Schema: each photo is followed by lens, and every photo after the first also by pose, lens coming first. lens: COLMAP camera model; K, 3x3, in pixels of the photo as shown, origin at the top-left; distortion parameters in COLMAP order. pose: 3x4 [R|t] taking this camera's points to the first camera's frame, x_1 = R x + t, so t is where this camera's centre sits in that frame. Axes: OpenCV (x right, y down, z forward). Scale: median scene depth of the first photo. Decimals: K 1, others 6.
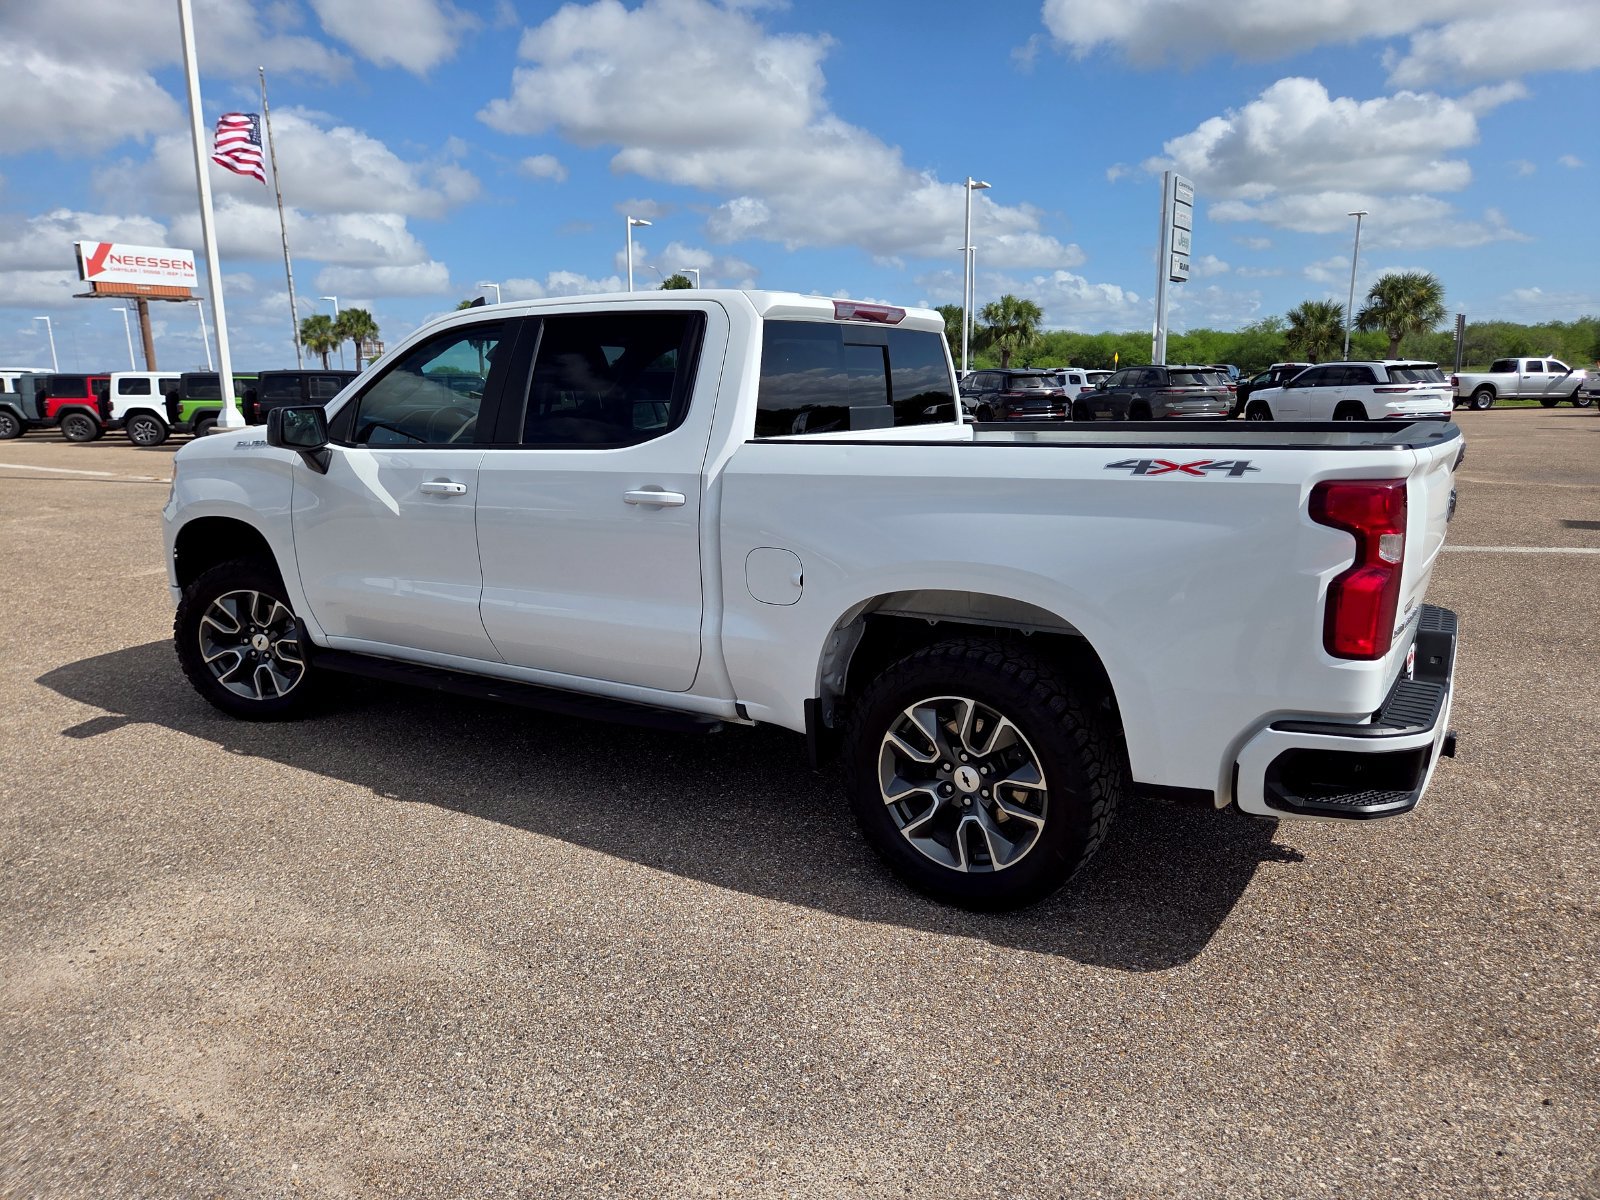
lens RADIAL K [[1071.2, 0, 793.0], [0, 1071.2, 598.6], [0, 0, 1]] dist [0.053039, -0.045307]
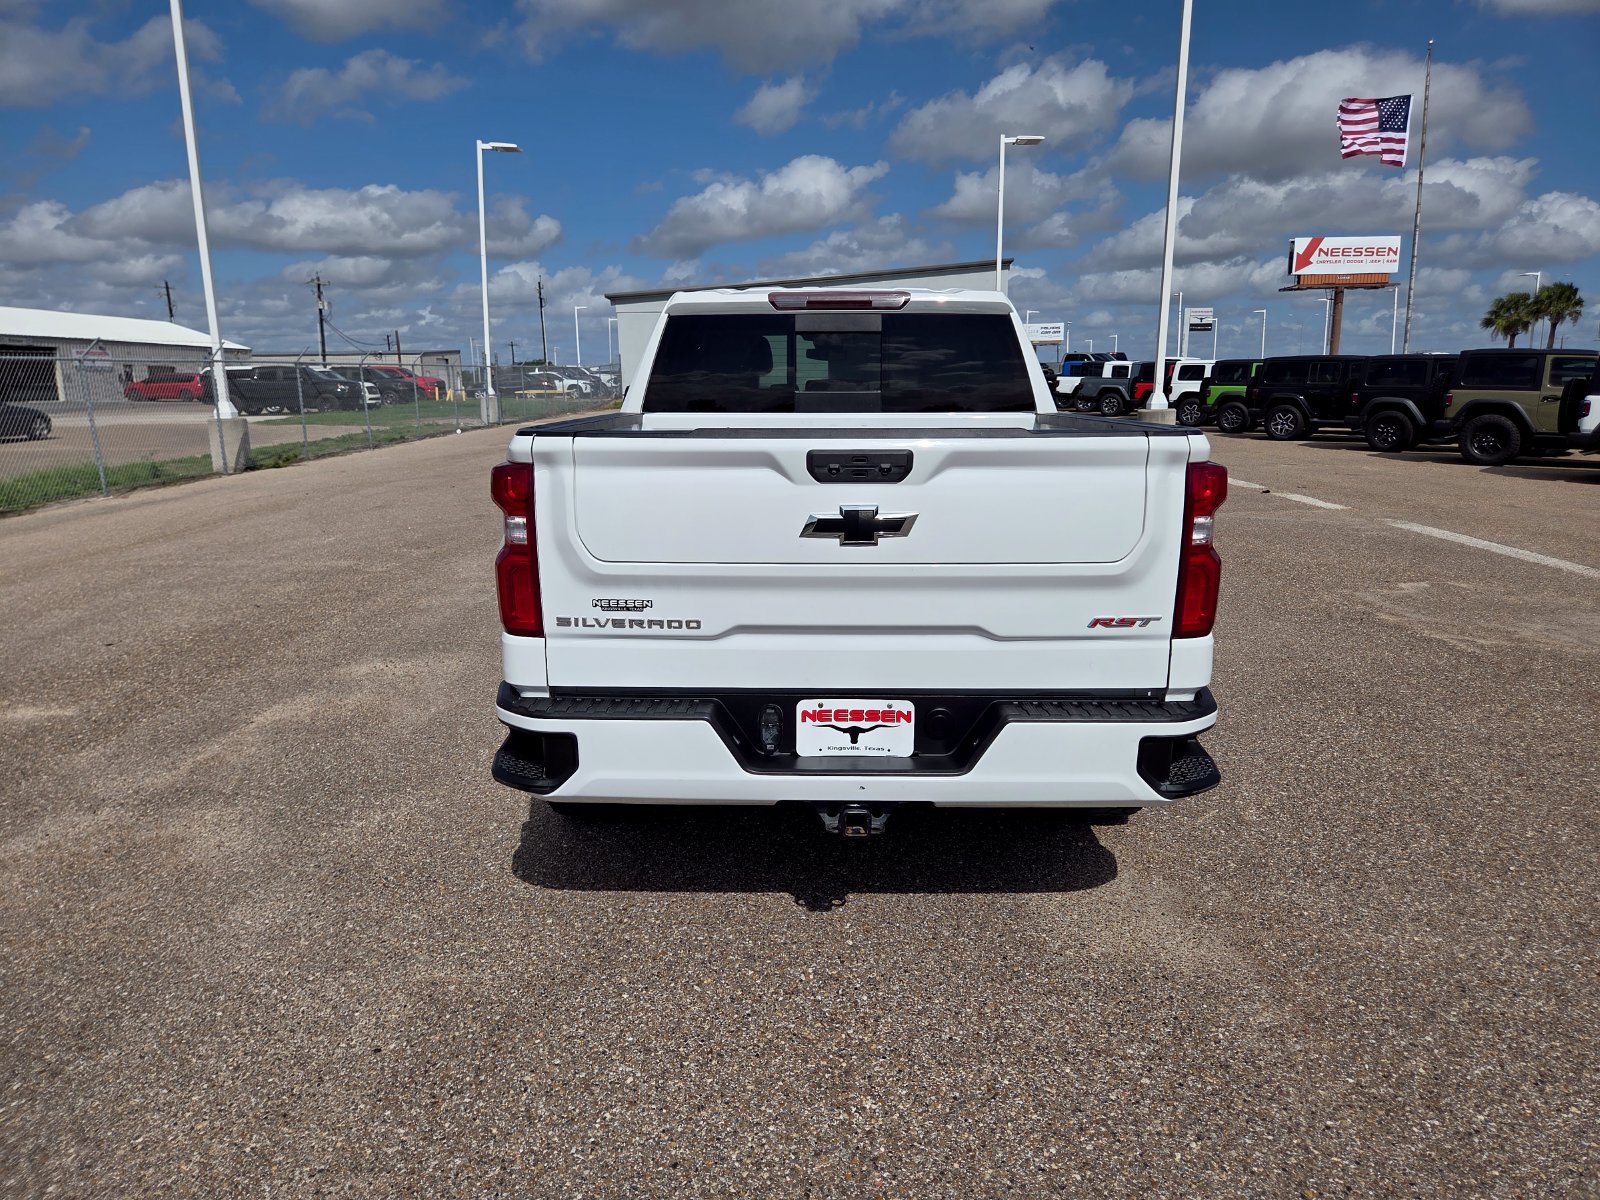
lens RADIAL K [[1069.9, 0, 800.0], [0, 1069.9, 600.0], [0, 0, 1]] dist [0.057933, -0.051606]
pose [[0.530977, 0.178539, -0.828364, 0.995973], [-0.166983, 0.980430, 0.104279, -0.084482], [0.830771, 0.082953, 0.550398, 0.424081]]
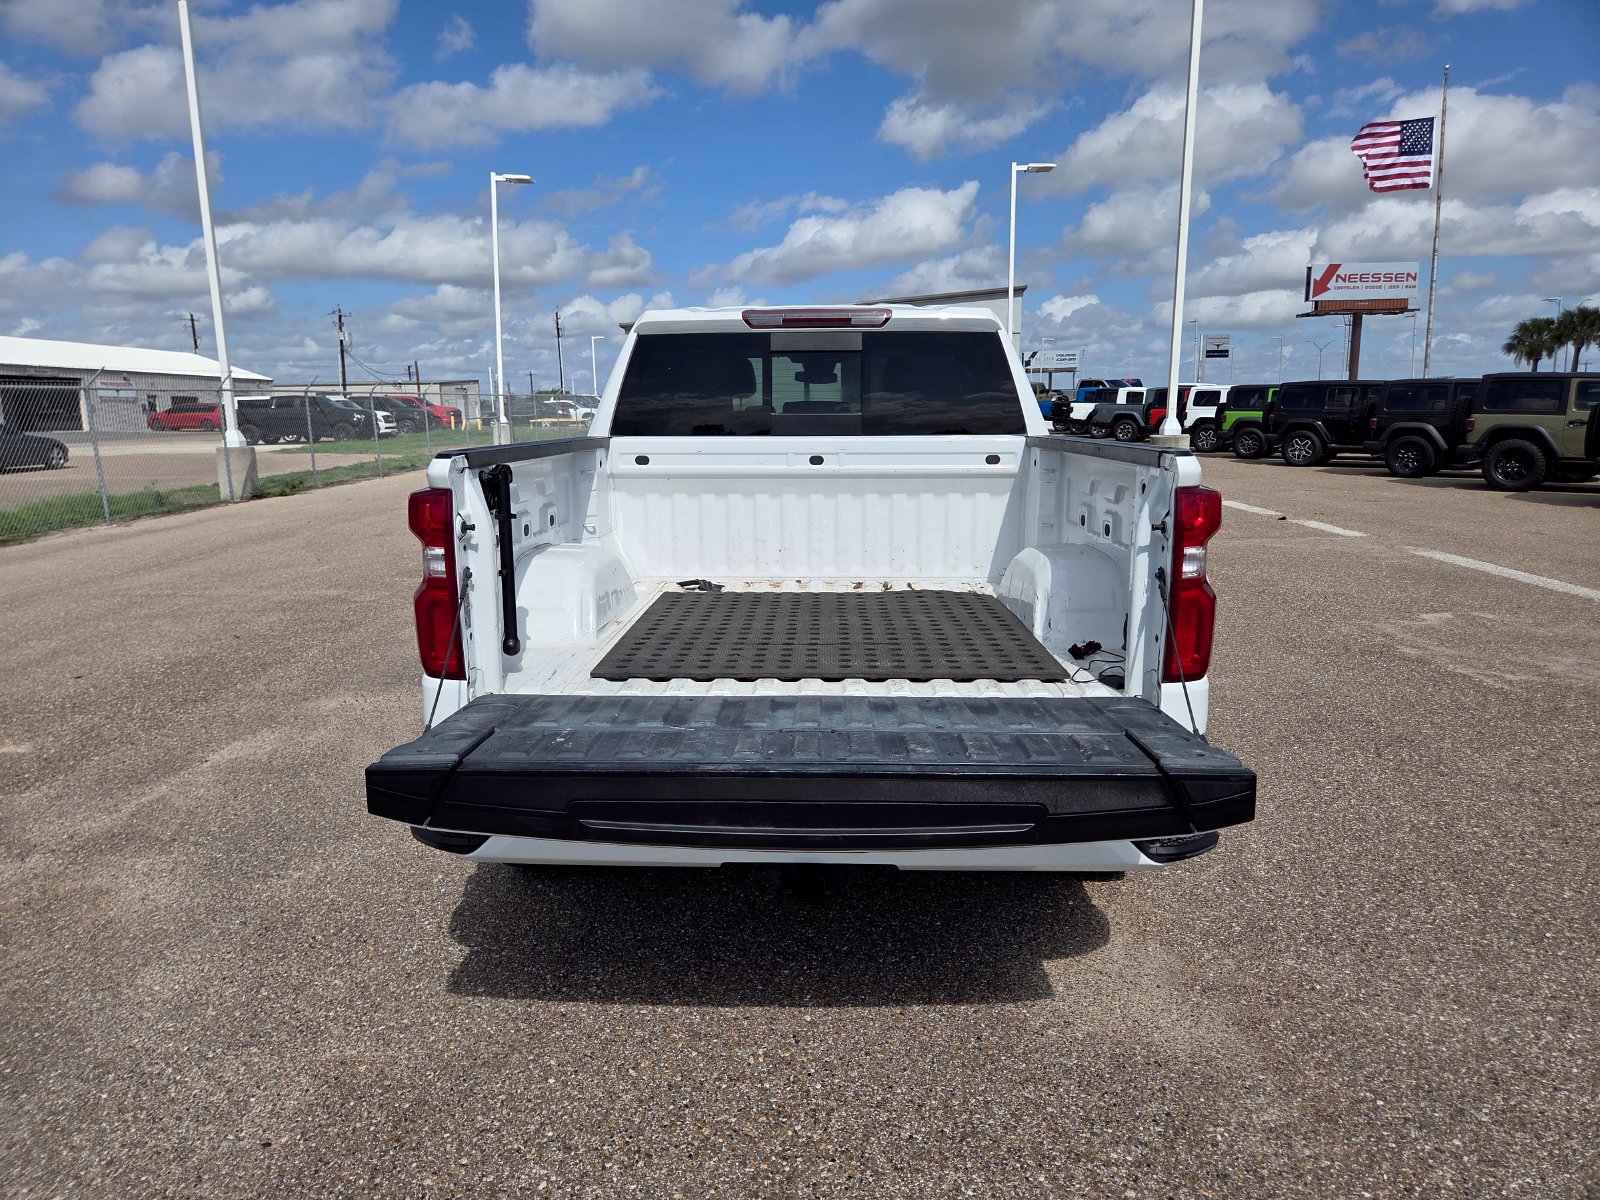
lens RADIAL K [[1071.2, 0, 793.0], [0, 1071.2, 598.6], [0, 0, 1]] dist [0.053039, -0.045307]
pose [[0.513093, 0.156830, -0.843884, 0.963138], [-0.165612, 0.982780, 0.081949, -0.090887], [0.842204, 0.097710, 0.530231, 0.489984]]
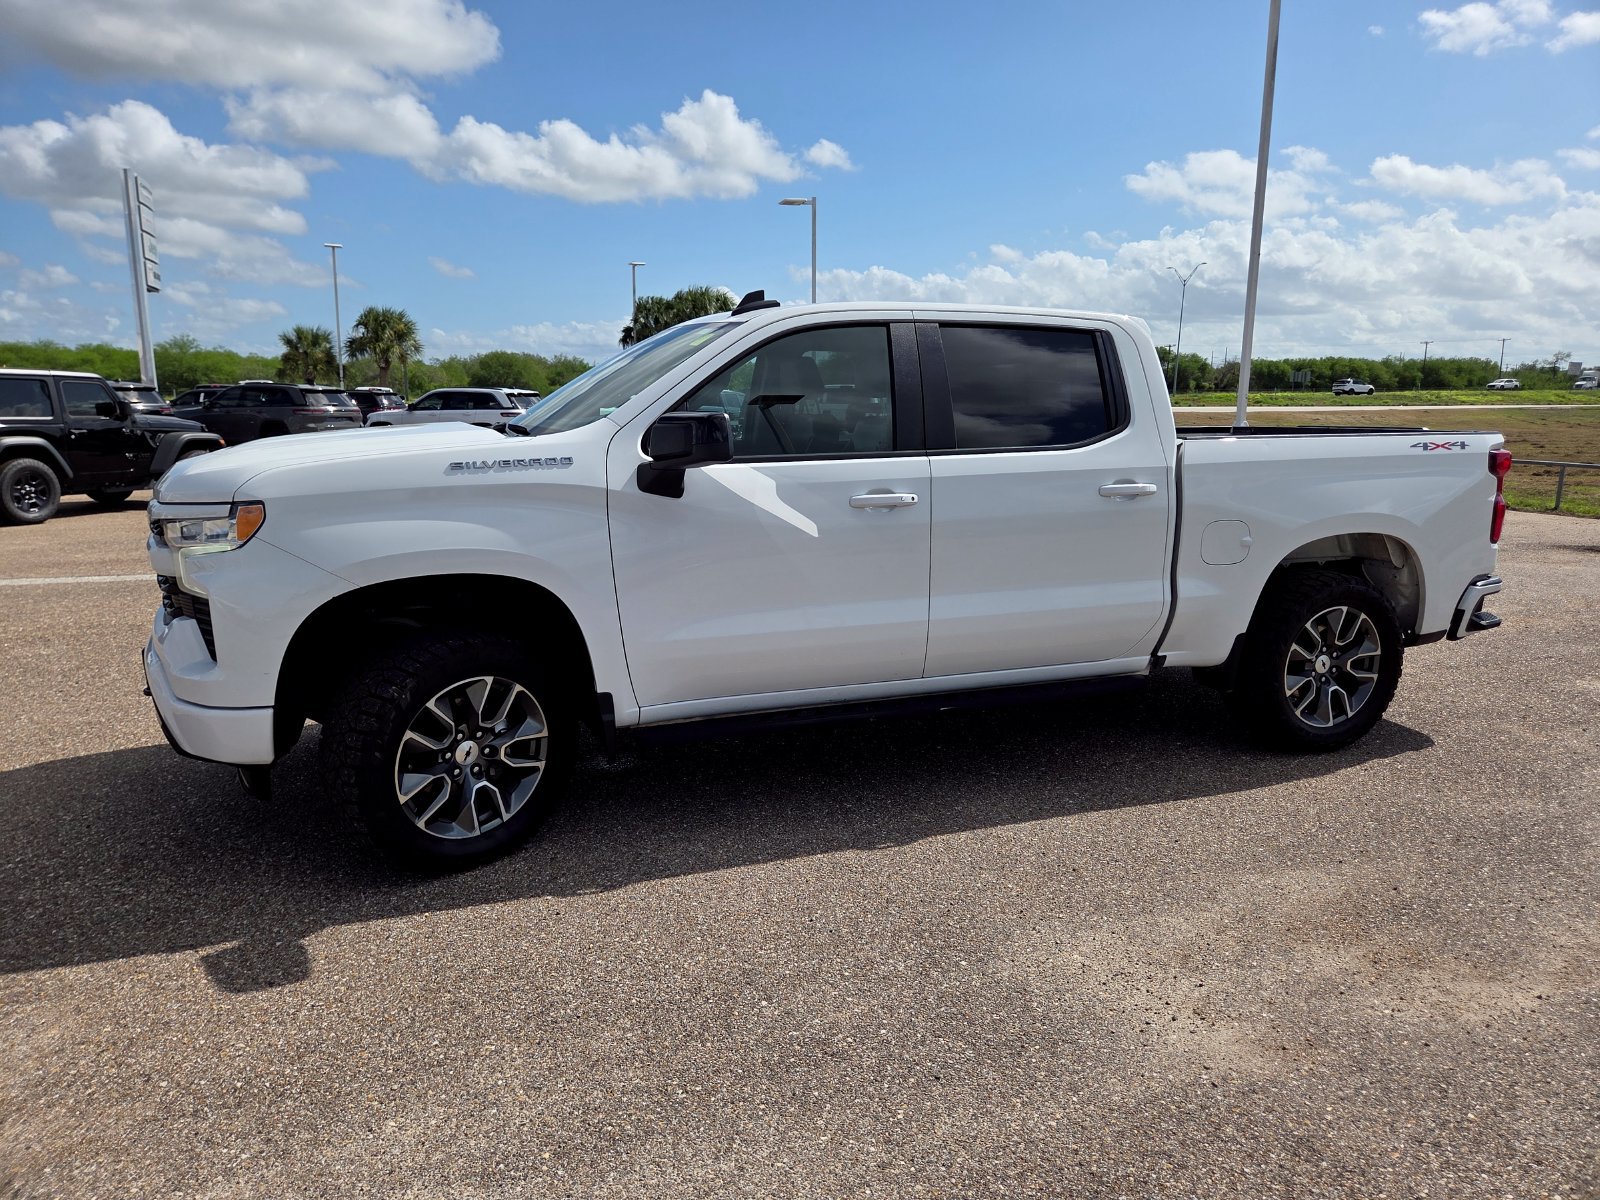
lens RADIAL K [[1075.1, 0, 778.2], [0, 1075.1, 611.1], [0, 0, 1]] dist [0.057177, -0.050119]
pose [[0.602330, -0.134336, 0.786863, -1.149511], [0.143237, 0.987927, 0.059017, -0.077932], [-0.785291, 0.077160, 0.614300, 0.528328]]
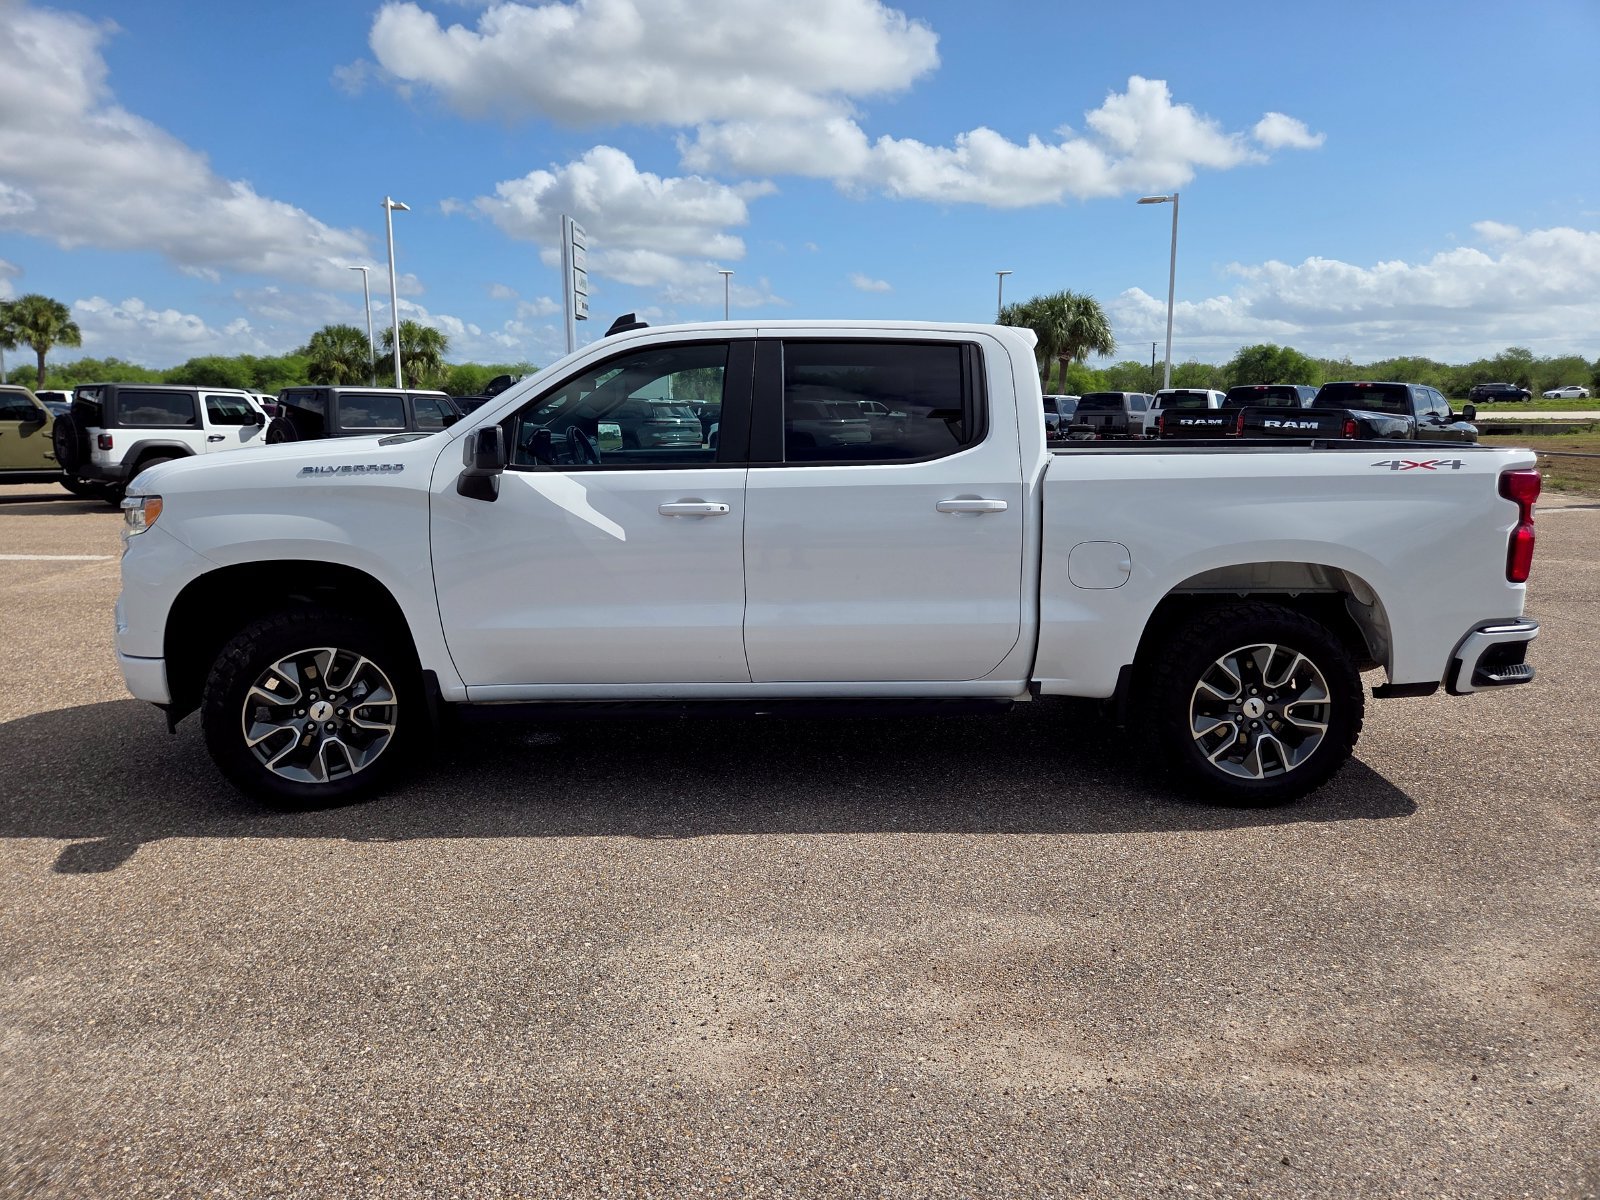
lens RADIAL K [[1071.2, 0, 793.0], [0, 1071.2, 598.6], [0, 0, 1]] dist [0.053039, -0.045307]
pose [[0.838808, -0.079859, 0.538538, -0.798018], [0.094869, 0.995490, -0.000145, -0.013636], [-0.536097, 0.051213, 0.842601, 0.148101]]
